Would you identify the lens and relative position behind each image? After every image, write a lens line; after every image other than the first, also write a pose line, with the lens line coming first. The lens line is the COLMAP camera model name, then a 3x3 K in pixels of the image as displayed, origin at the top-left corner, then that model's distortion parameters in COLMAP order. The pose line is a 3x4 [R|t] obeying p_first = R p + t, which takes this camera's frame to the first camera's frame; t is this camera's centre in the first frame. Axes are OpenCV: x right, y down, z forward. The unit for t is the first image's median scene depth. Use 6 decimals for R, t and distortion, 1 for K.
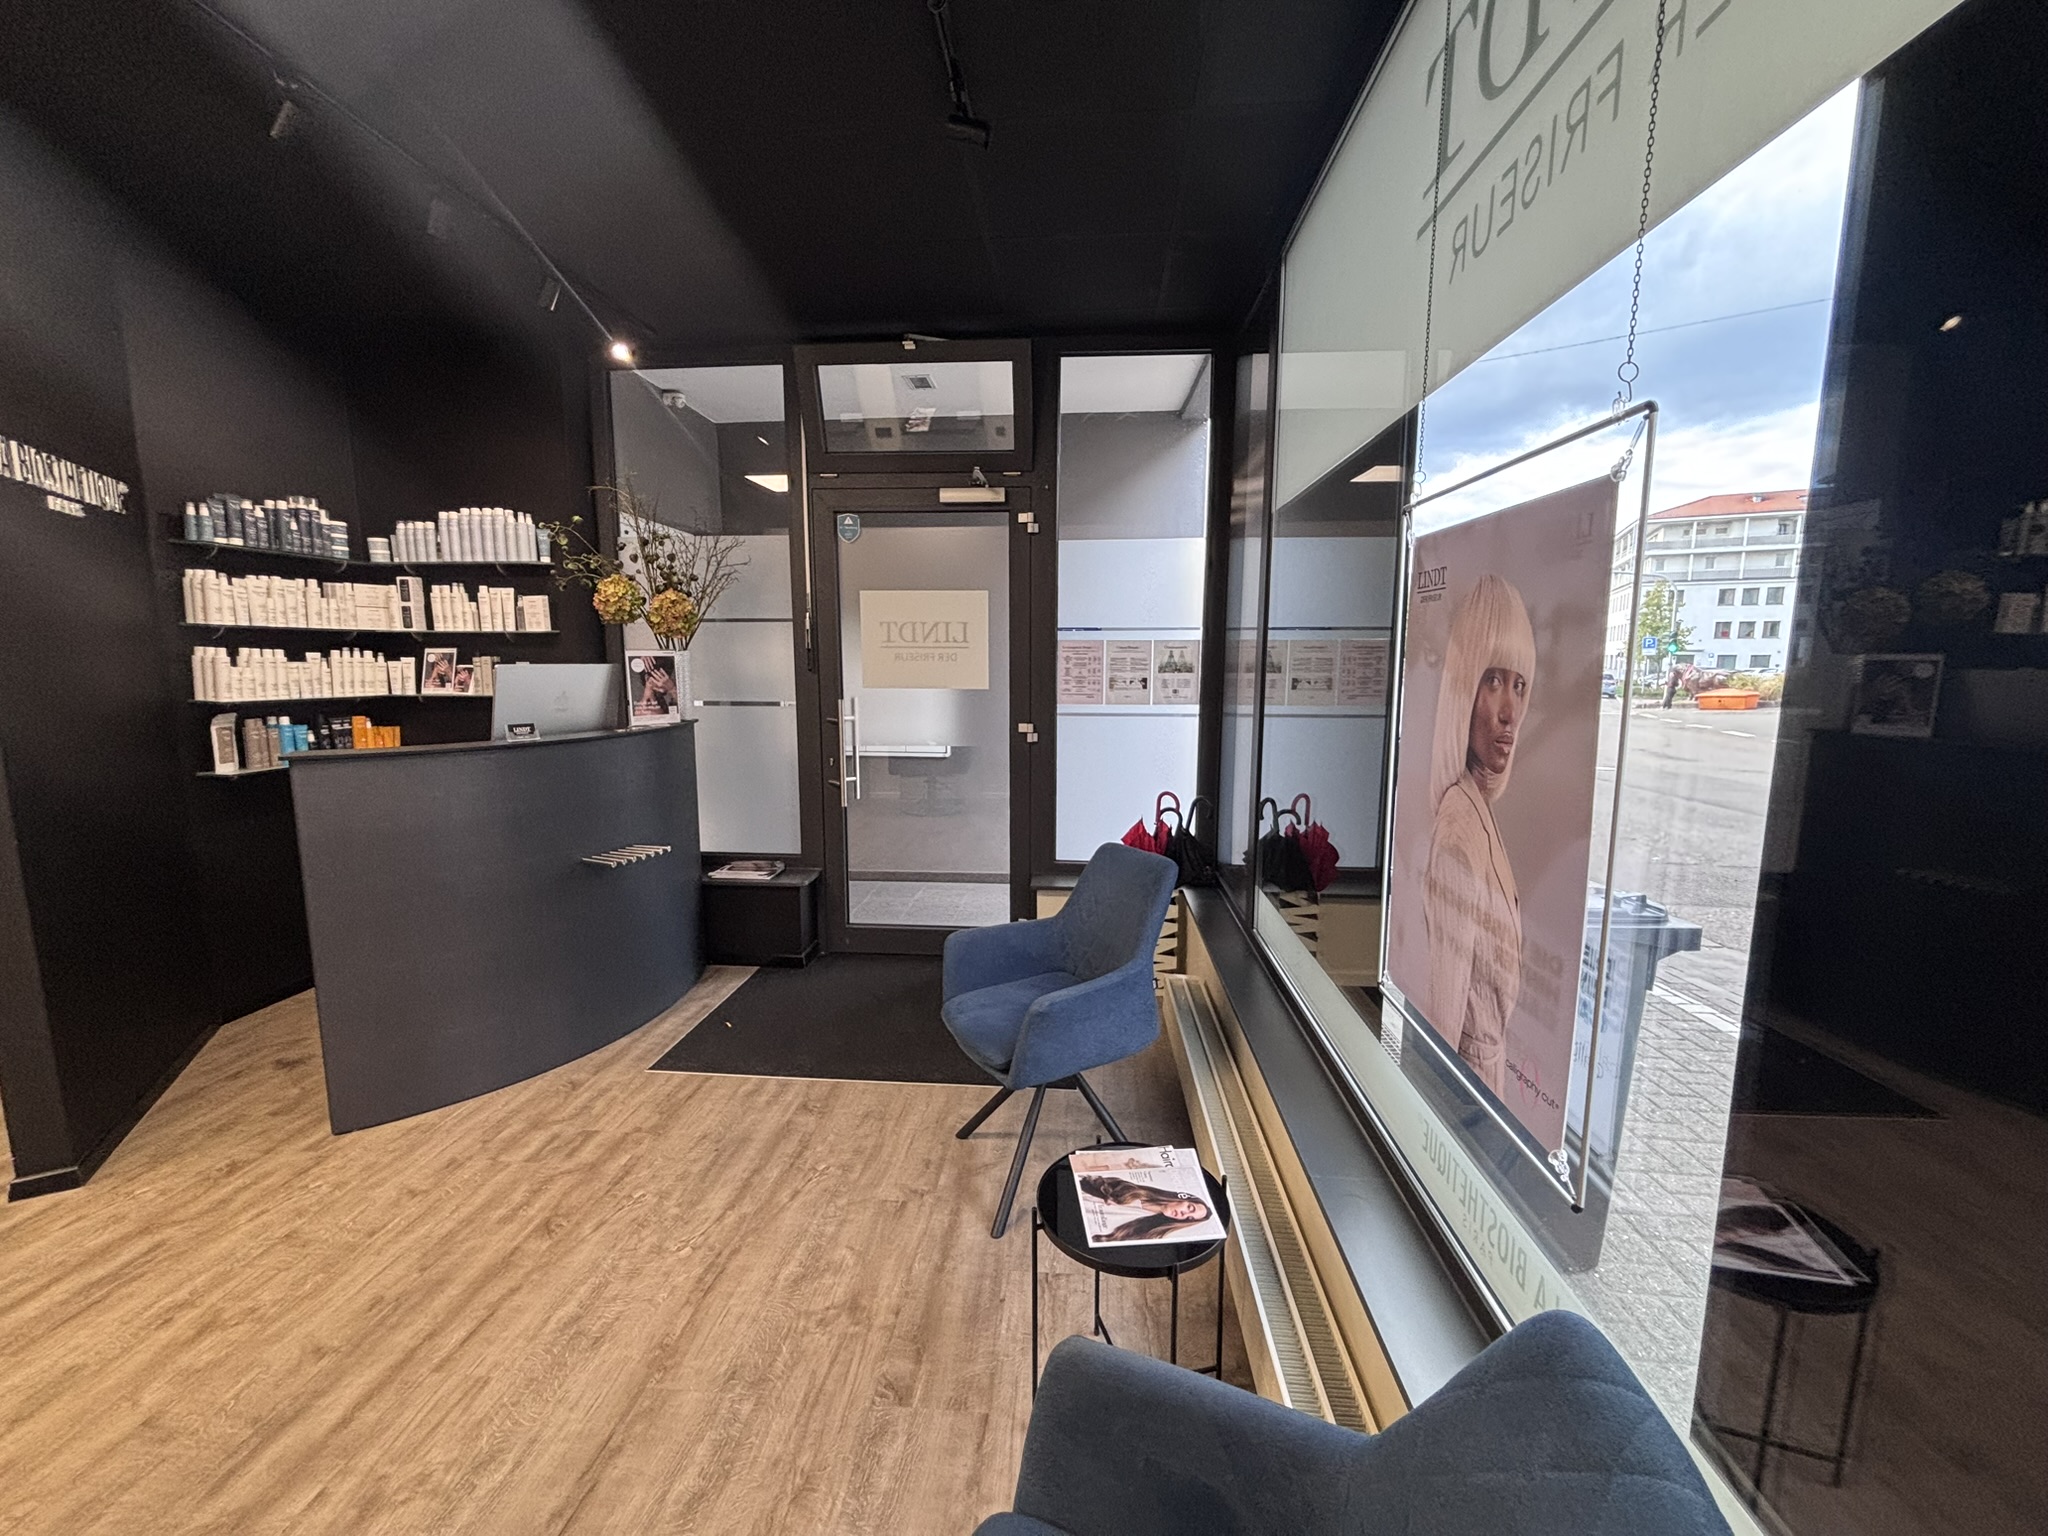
lens RADIAL K [[832.1, 0, 1020.4], [0, 832.1, 764.8], [0, 0, 1]] dist [0.003041, 0.000387]
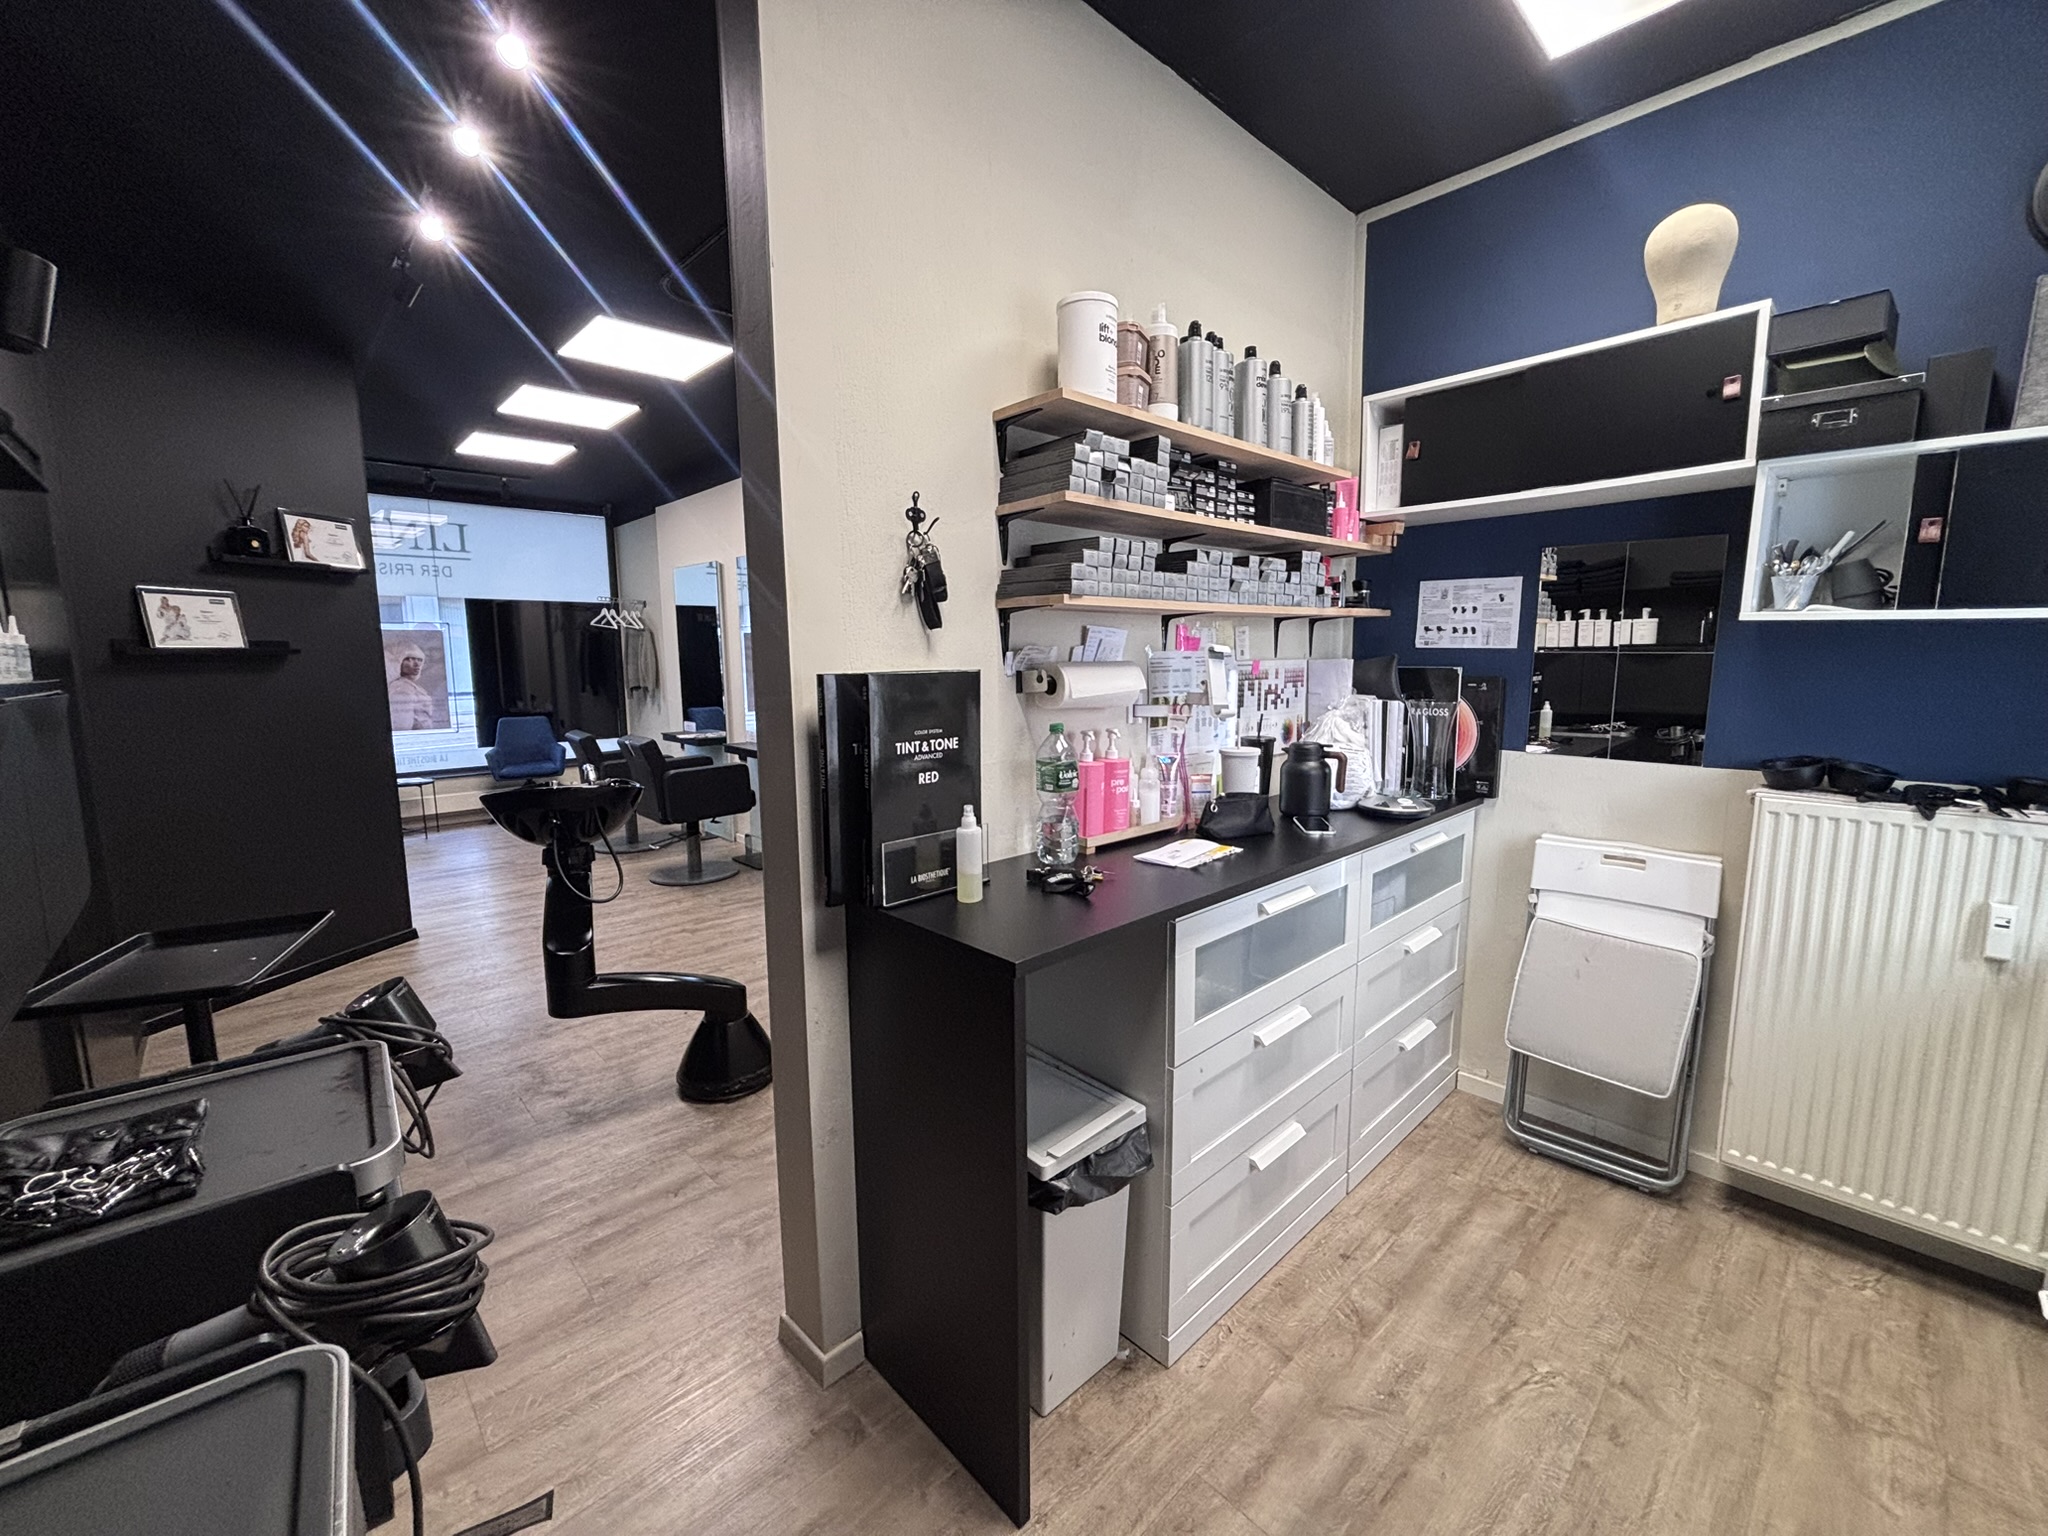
lens RADIAL K [[832.1, 0, 1020.4], [0, 832.1, 764.8], [0, 0, 1]] dist [0.003041, 0.000387]
pose [[-0.751087, -0.085259, 0.654675, -3.230424], [0.097490, 0.966432, 0.237707, -0.180514], [-0.652966, 0.242363, -0.717563, 1.297294]]
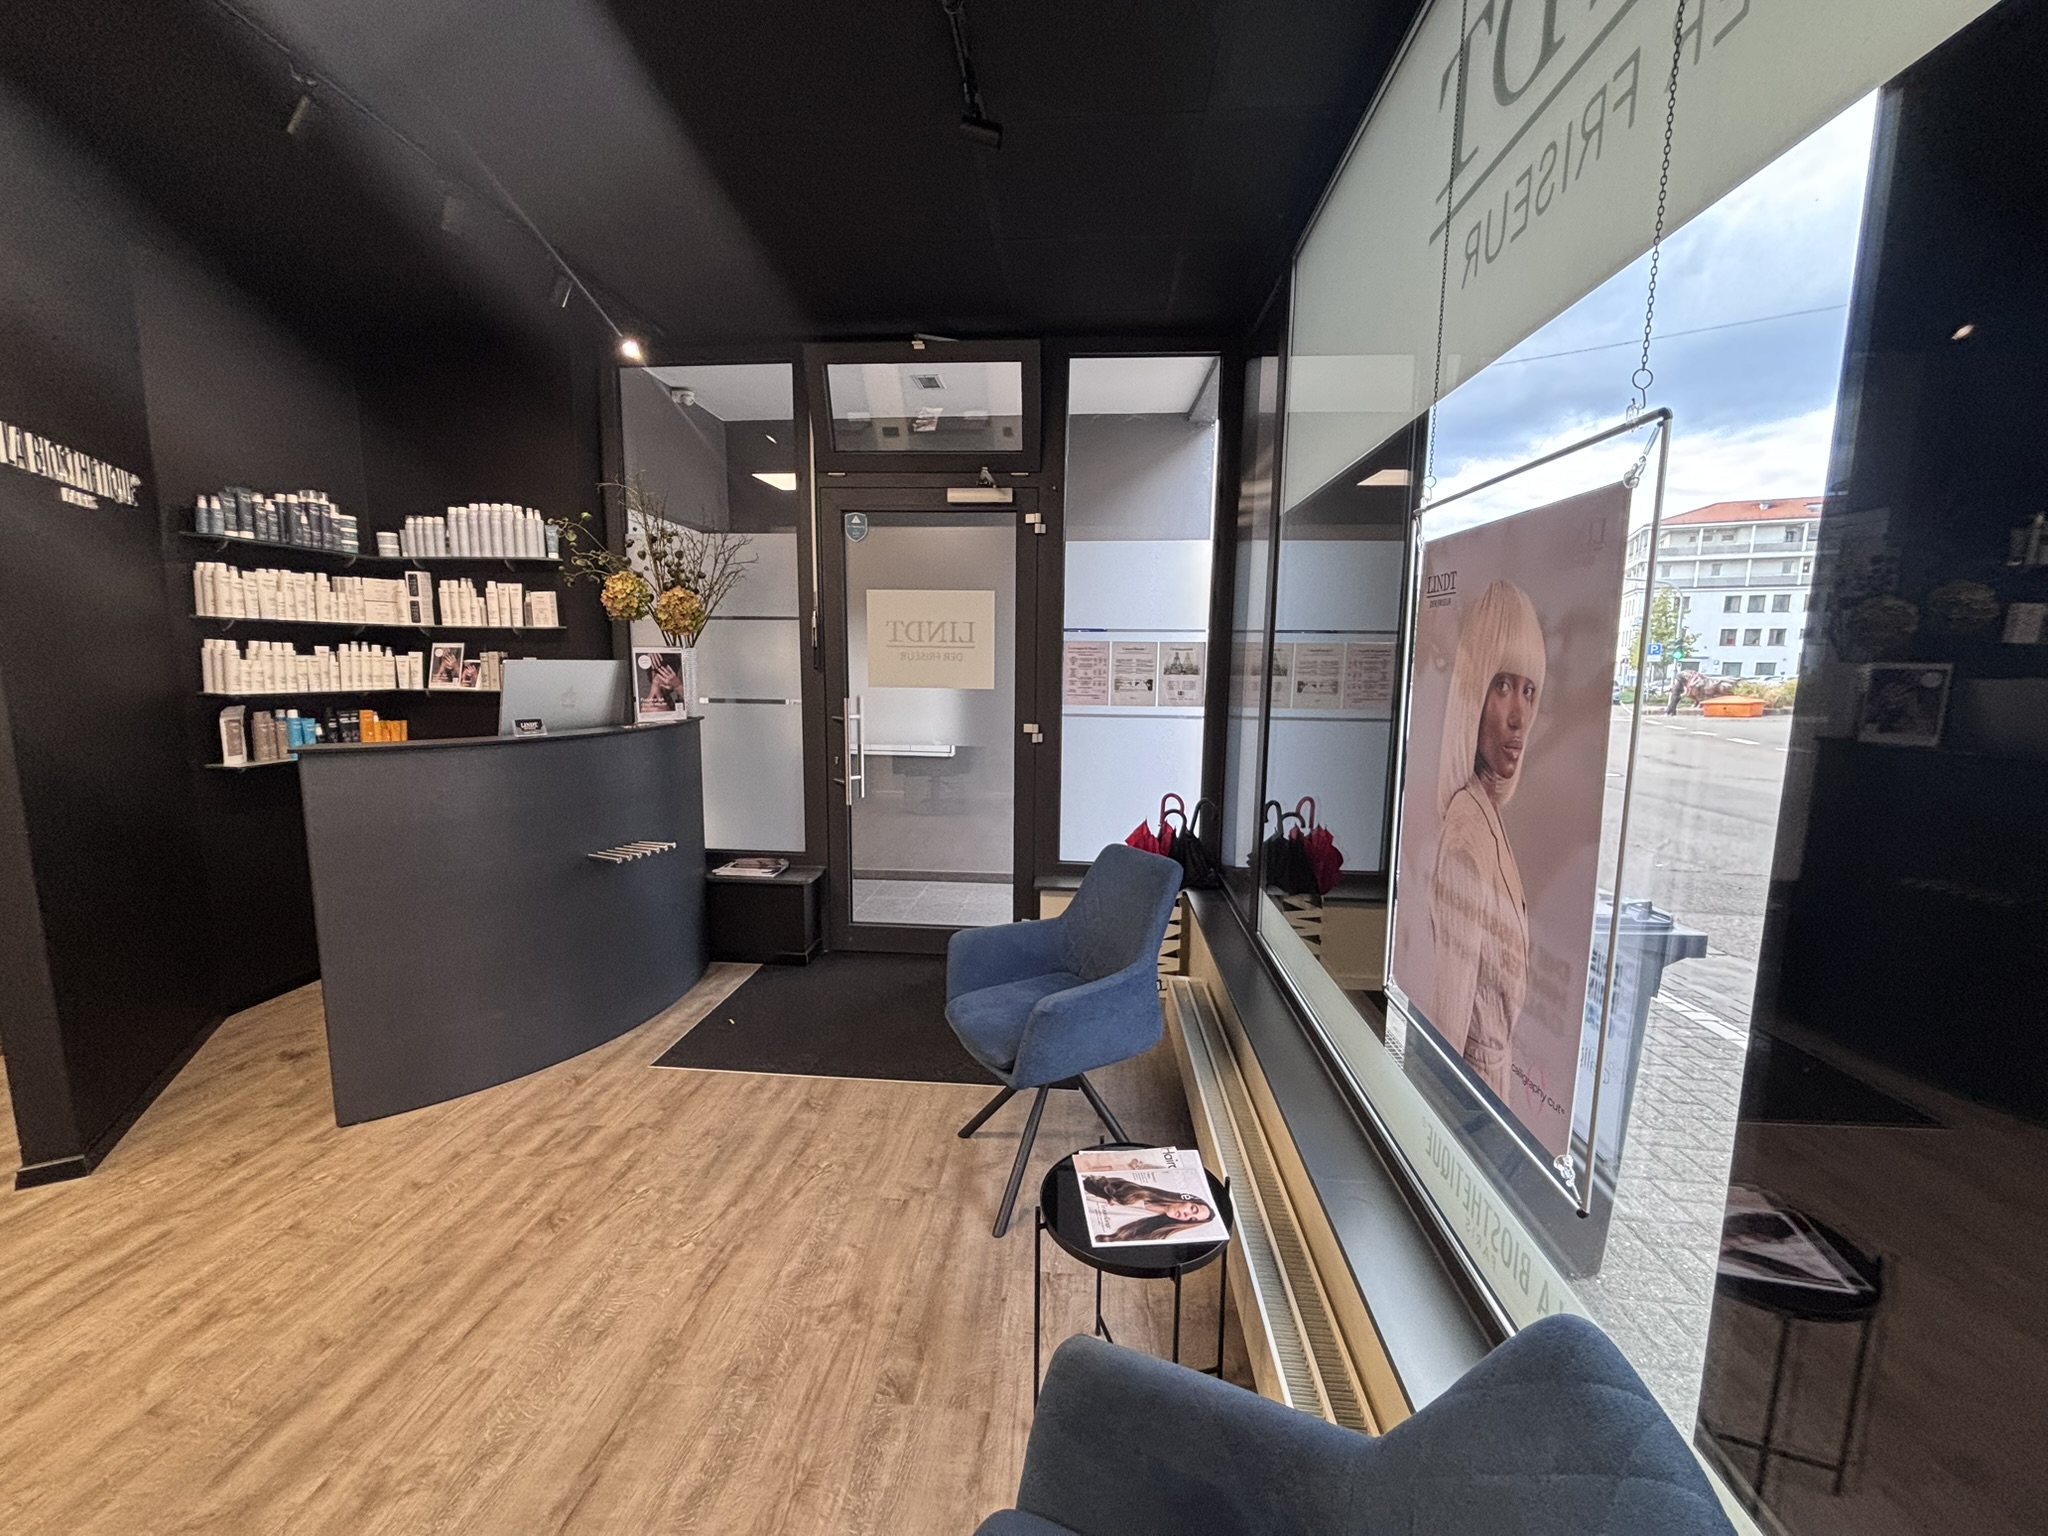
lens RADIAL K [[832.1, 0, 1020.4], [0, 832.1, 764.8], [0, 0, 1]] dist [0.003041, 0.000387]
pose [[0.999945, 0.010058, -0.002880, -0.004338], [-0.010059, 0.999949, -0.000371, 0.000114], [0.002877, 0.000400, 0.999996, -0.001596]]
